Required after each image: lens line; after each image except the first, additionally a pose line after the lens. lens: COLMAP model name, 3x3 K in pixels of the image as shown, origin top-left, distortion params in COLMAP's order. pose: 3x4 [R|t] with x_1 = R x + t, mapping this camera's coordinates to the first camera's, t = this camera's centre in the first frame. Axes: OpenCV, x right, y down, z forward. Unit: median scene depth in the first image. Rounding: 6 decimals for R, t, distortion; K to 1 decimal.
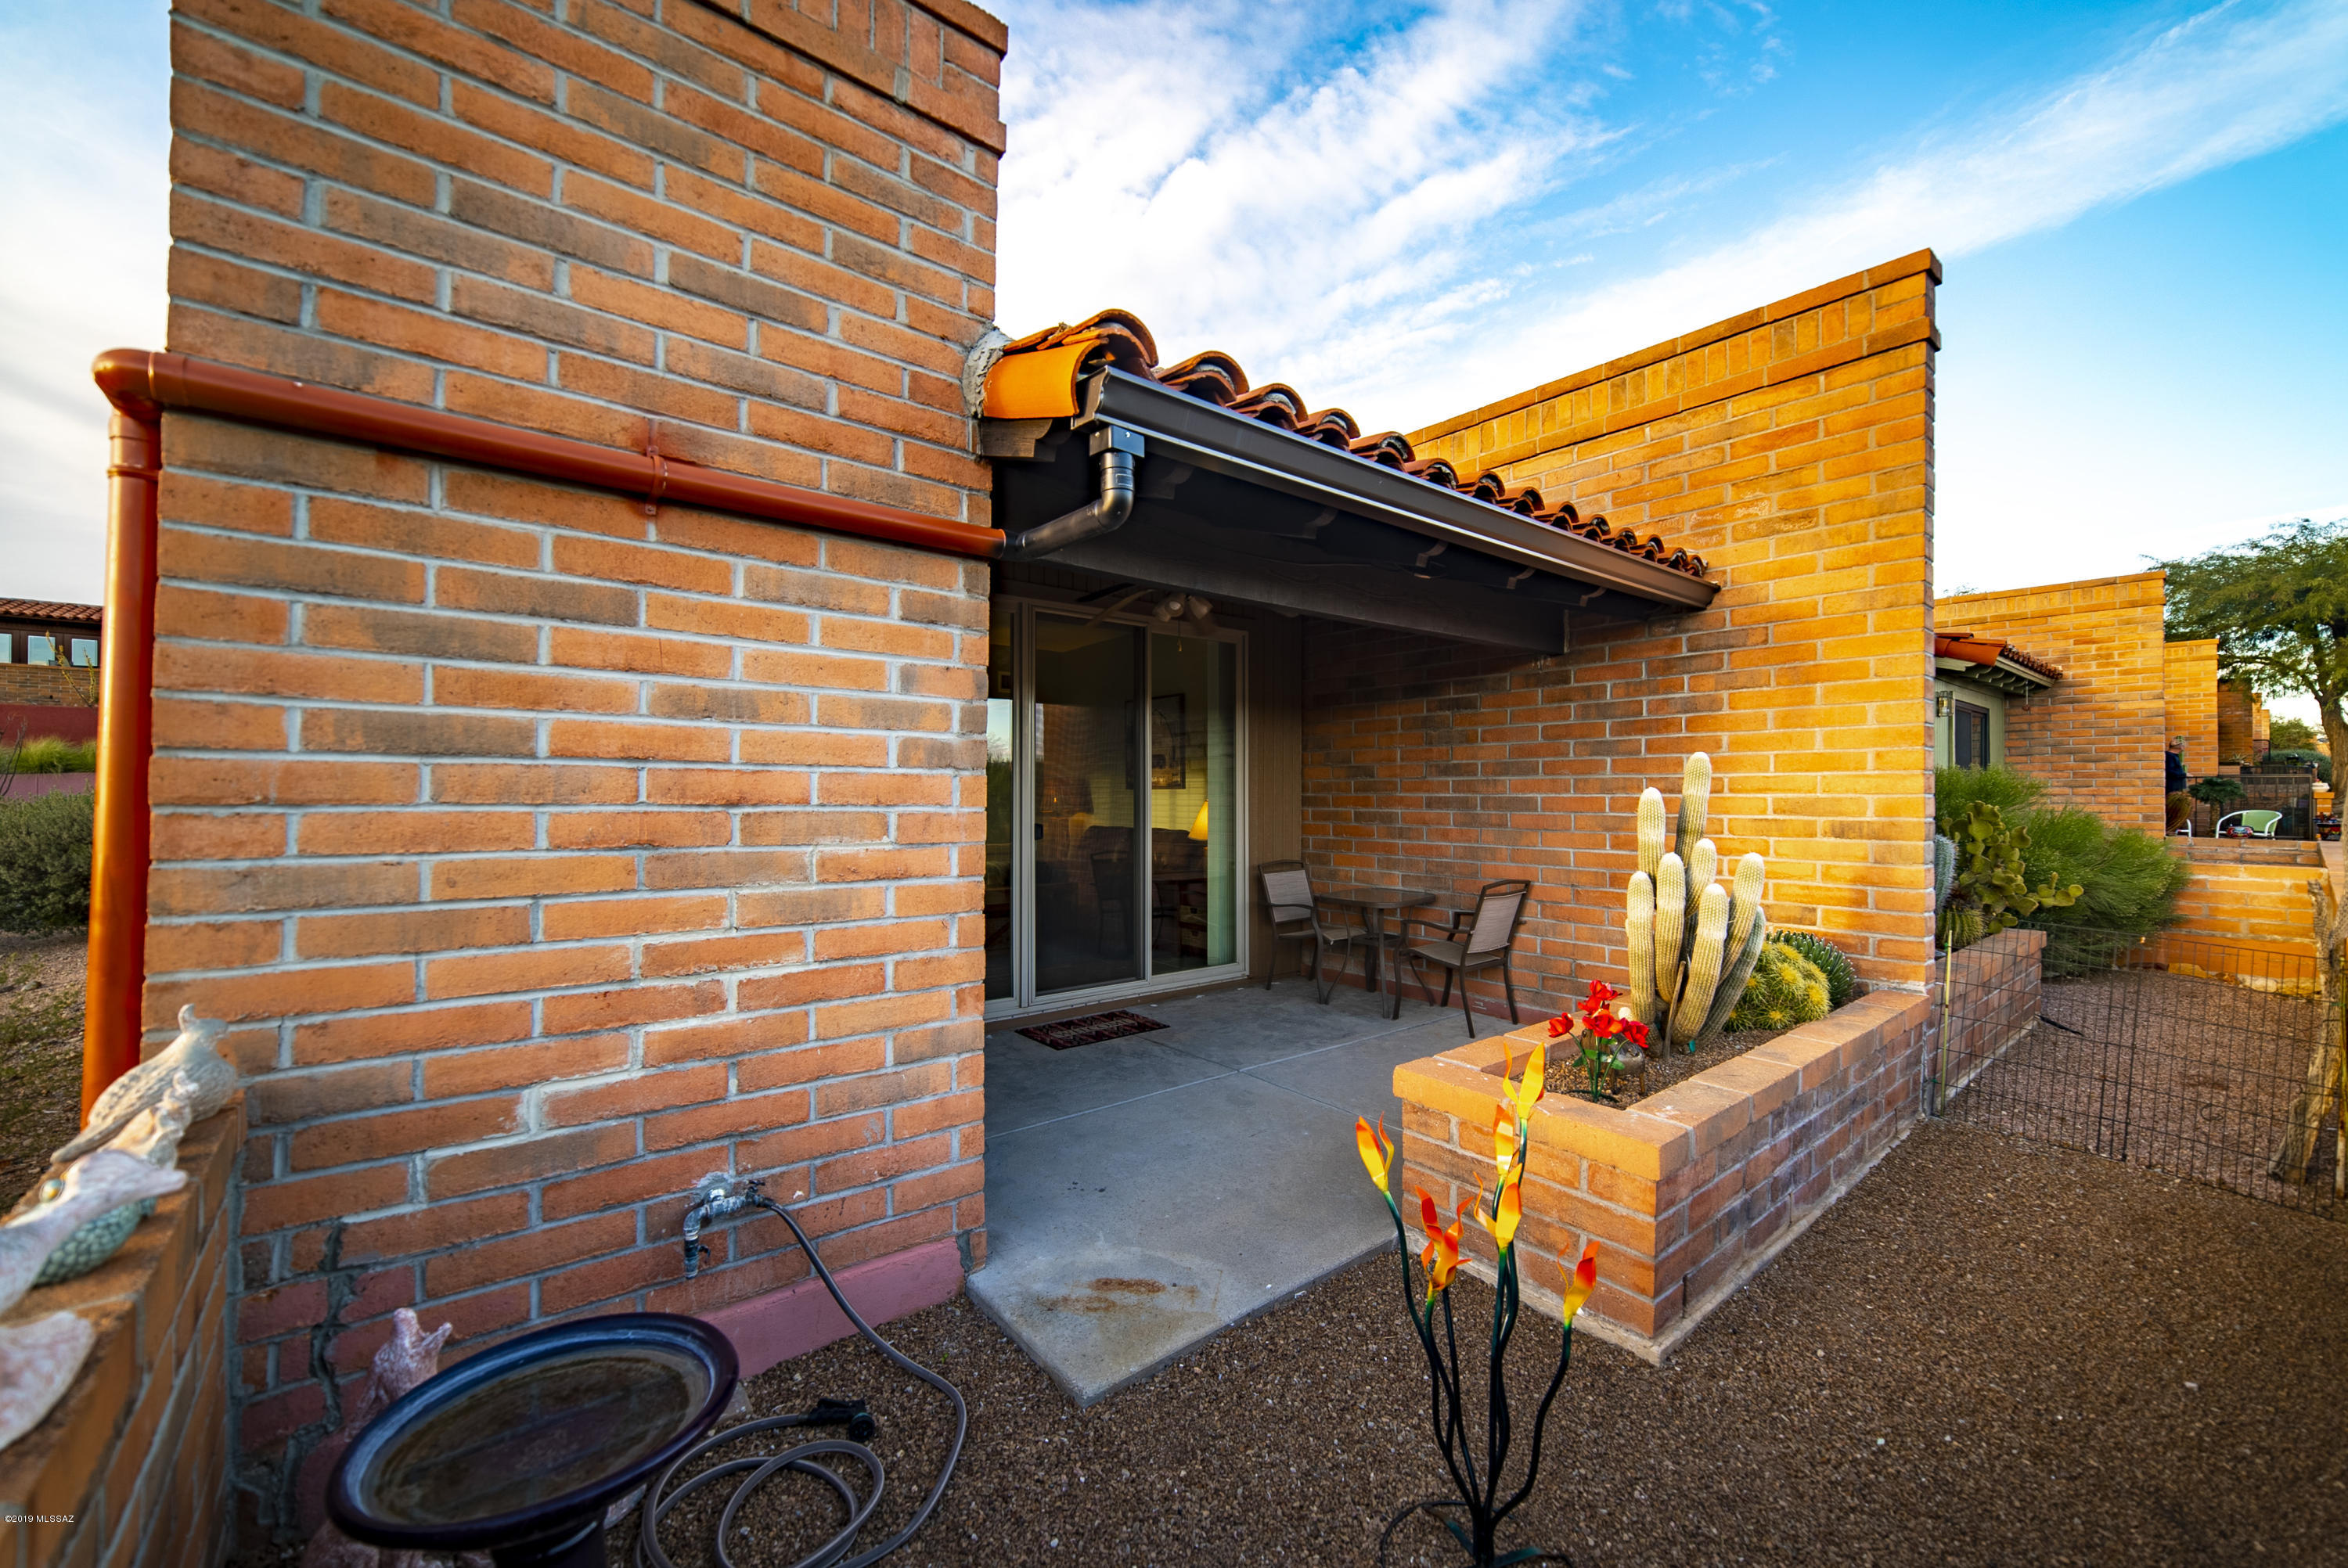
lens RADIAL K [[919.0, 0, 1175.5], [0, 919.0, 788.9], [0, 0, 1]] dist [-0.012943, 0.000846]
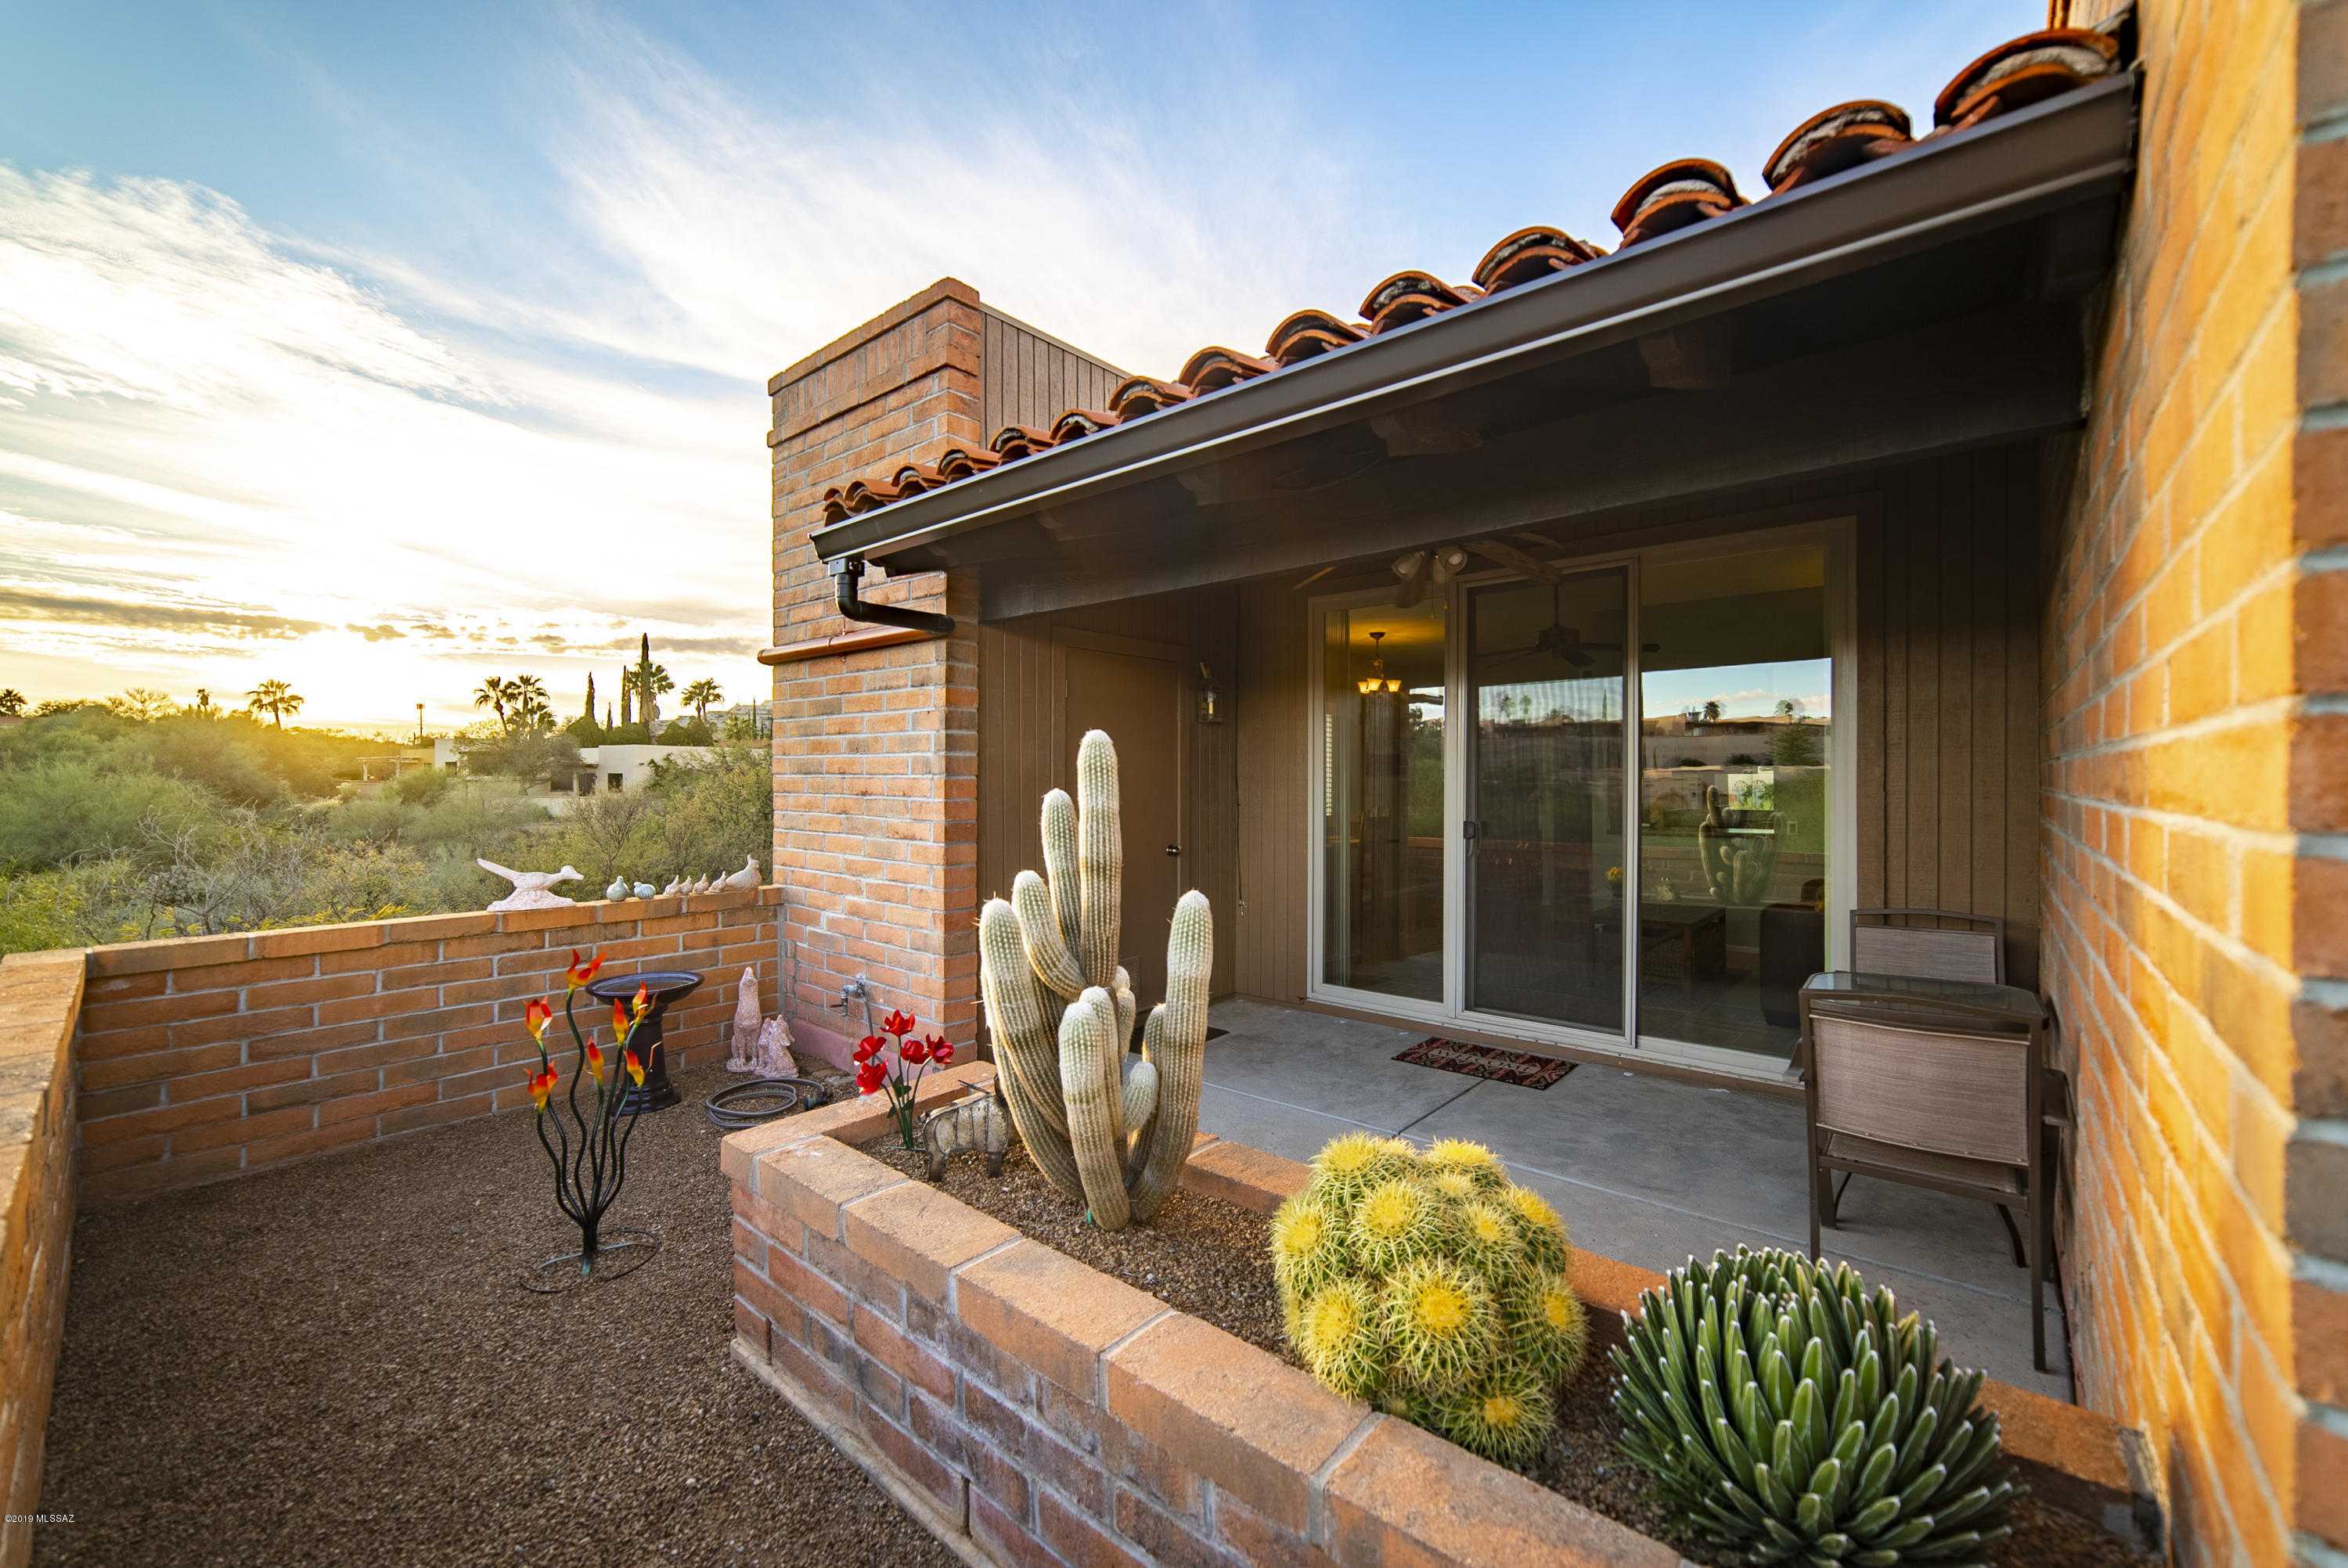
lens RADIAL K [[919.0, 0, 1179.3], [0, 919.0, 774.7], [0, 0, 1]] dist [-0.012943, 0.000846]
pose [[0.195015, -0.001188, -0.980800, 1.439562], [0.005150, 0.999987, -0.000187, -0.020283], [0.980787, -0.005015, 0.195018, 1.135516]]
